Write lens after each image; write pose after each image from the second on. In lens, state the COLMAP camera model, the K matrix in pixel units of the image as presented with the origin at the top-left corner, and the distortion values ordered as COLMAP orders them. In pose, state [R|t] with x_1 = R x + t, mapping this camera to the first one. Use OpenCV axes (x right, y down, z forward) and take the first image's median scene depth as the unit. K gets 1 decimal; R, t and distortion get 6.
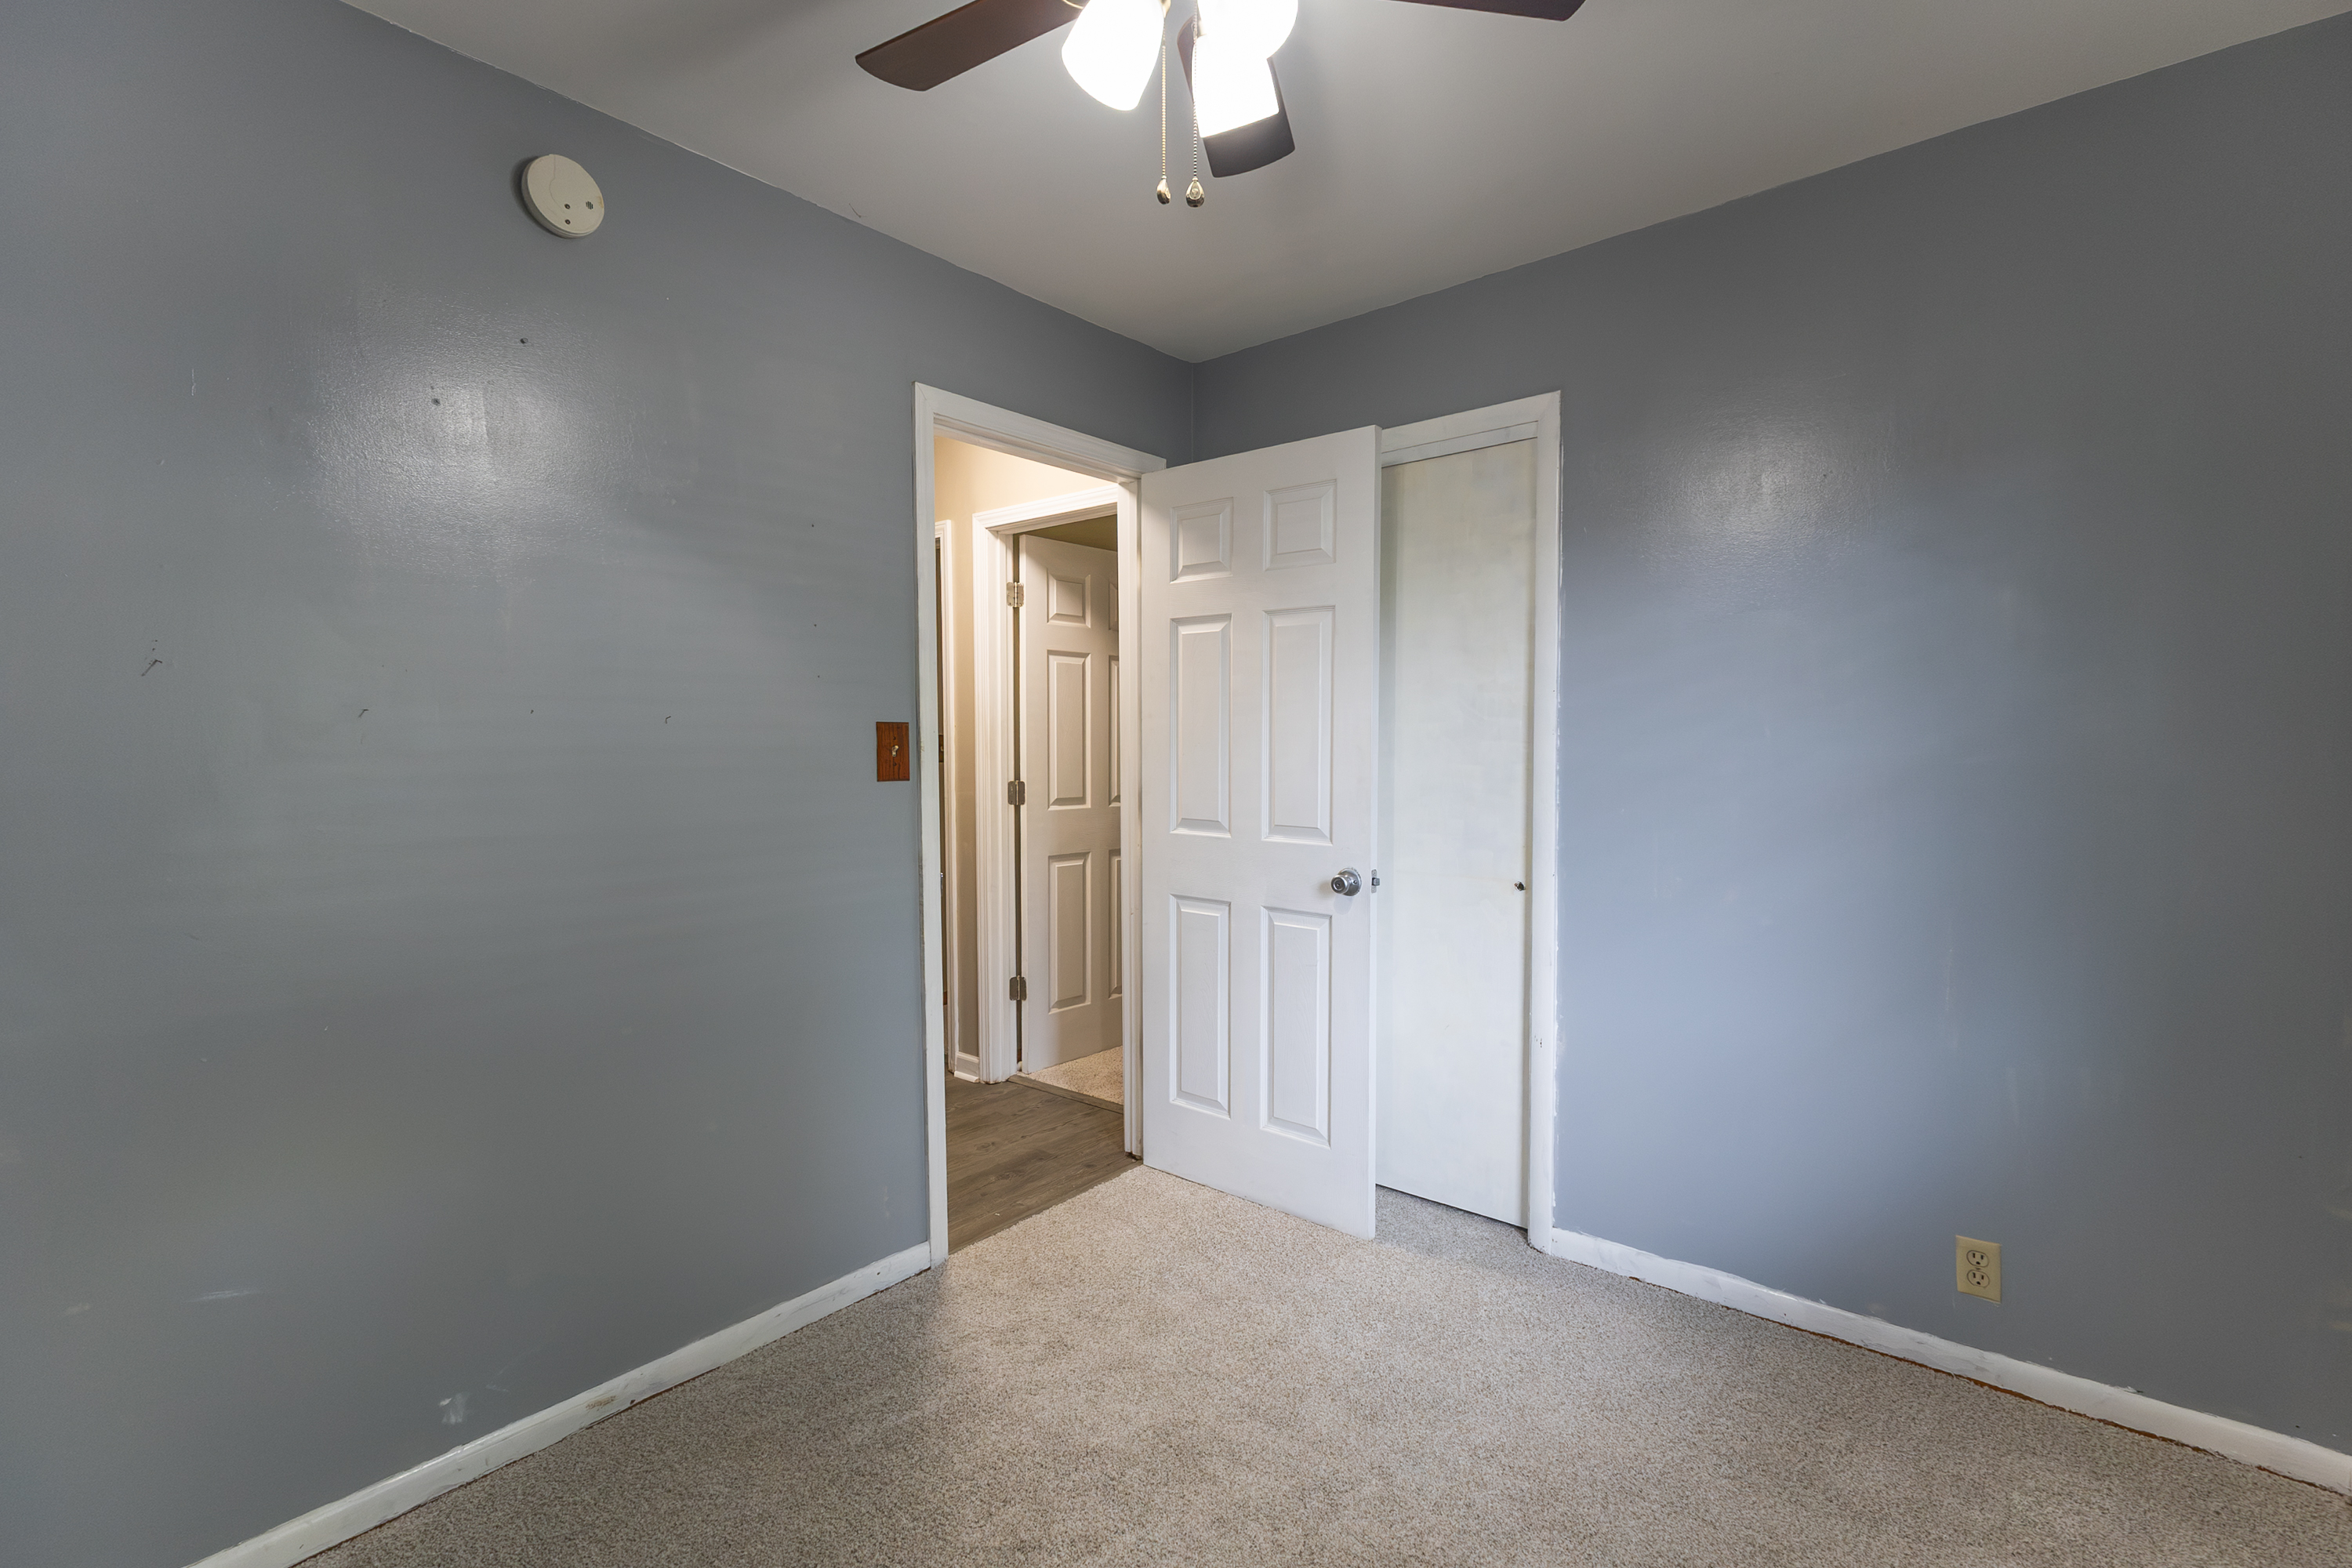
lens RADIAL K [[1091.1, 0, 1176.0], [0, 1091.1, 784.0], [0, 0, 1]] dist [0.030257, -0.008655]
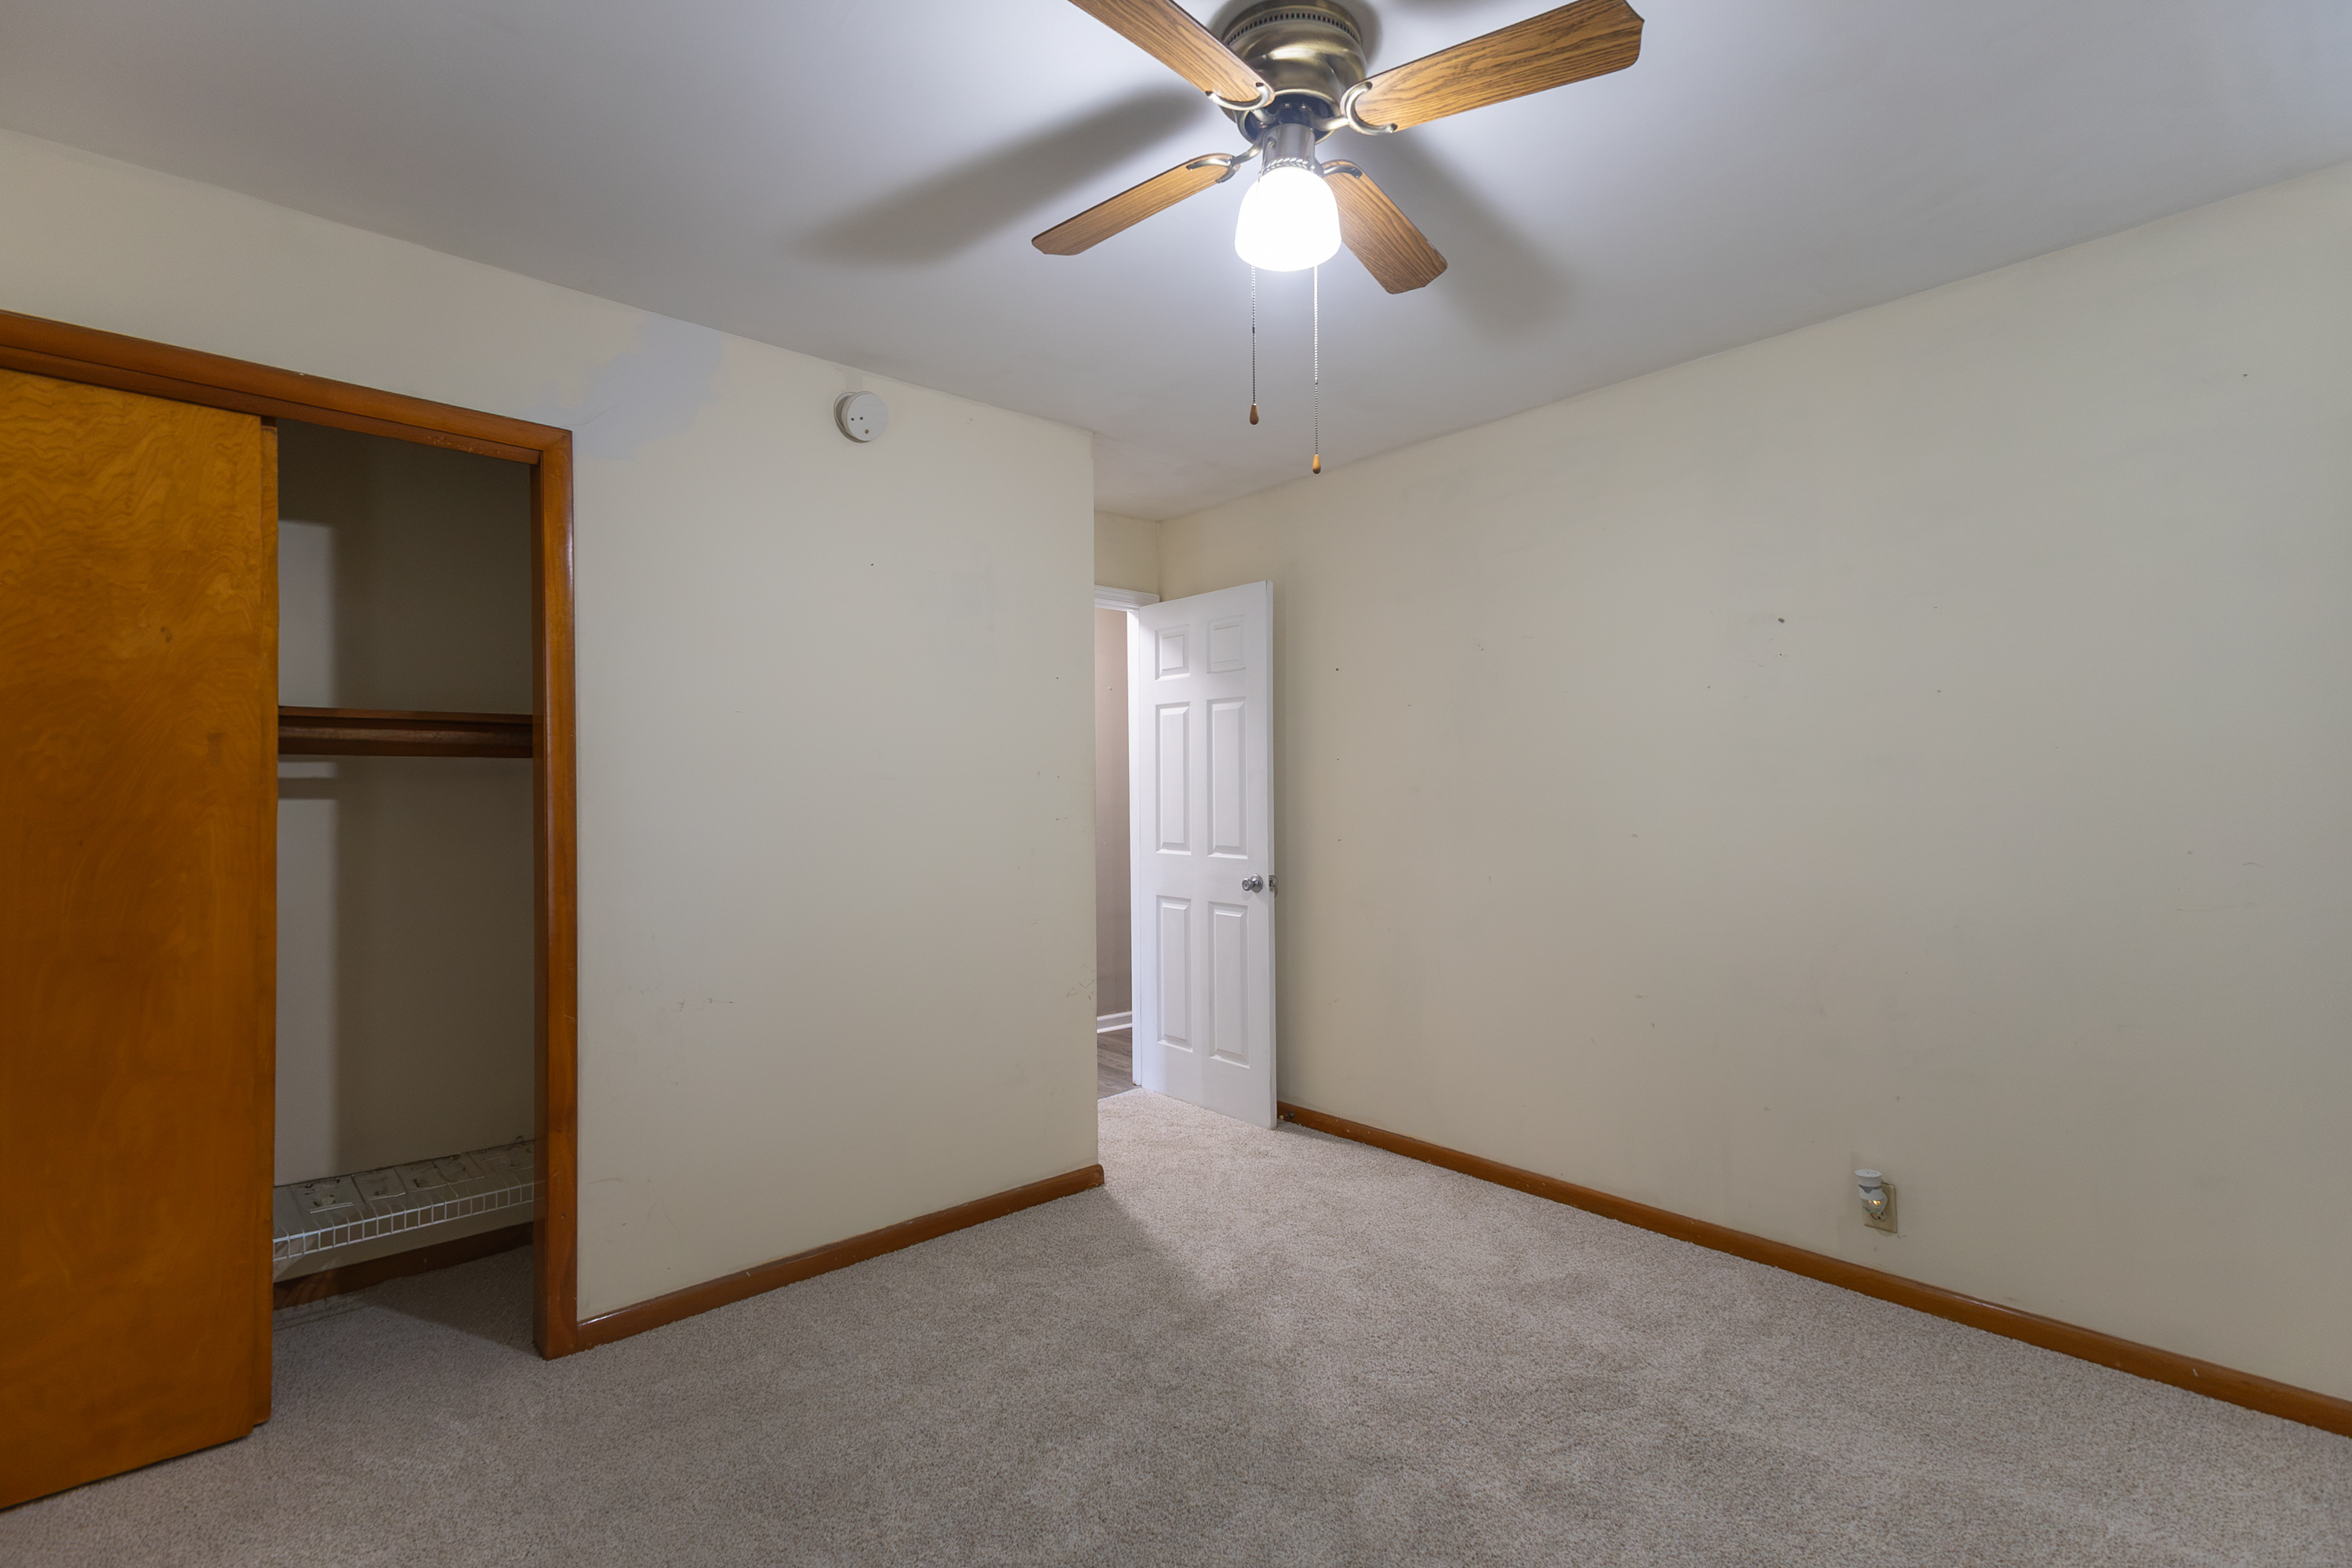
lens RADIAL K [[1091.1, 0, 1176.0], [0, 1091.1, 784.0], [0, 0, 1]] dist [0.030257, -0.008655]
pose [[0.992679, -0.002845, -0.120750, 0.151293], [-0.002685, 0.998956, -0.045607, 0.019595], [0.120754, 0.045597, 0.991635, -0.356649]]
